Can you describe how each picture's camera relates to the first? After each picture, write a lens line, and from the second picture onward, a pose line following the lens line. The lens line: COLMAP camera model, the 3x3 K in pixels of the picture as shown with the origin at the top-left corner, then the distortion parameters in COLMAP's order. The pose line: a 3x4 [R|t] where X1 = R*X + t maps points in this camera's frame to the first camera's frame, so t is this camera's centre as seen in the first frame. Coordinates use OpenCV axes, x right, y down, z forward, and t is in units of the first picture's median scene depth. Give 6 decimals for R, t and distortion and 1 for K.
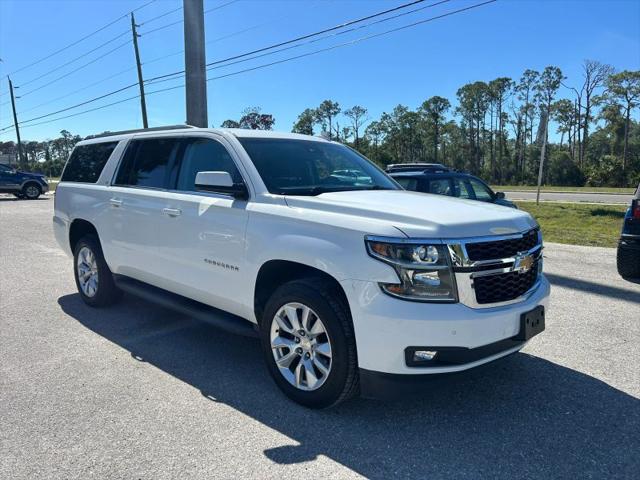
lens RADIAL K [[481.8, 0, 315.6], [0, 481.8, 241.0], [0, 0, 1]] dist [0.063667, -0.069861]
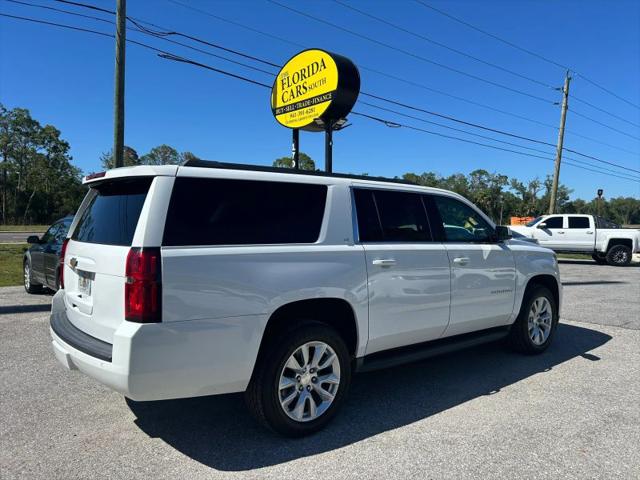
lens RADIAL K [[481.8, 0, 319.5], [0, 481.8, 240.2], [0, 0, 1]] dist [0.063667, -0.069861]
pose [[0.105266, -0.050995, 0.993136, -0.262848], [0.121110, 0.991908, 0.038095, -0.034539], [-0.987042, 0.116269, 0.110590, 0.215874]]
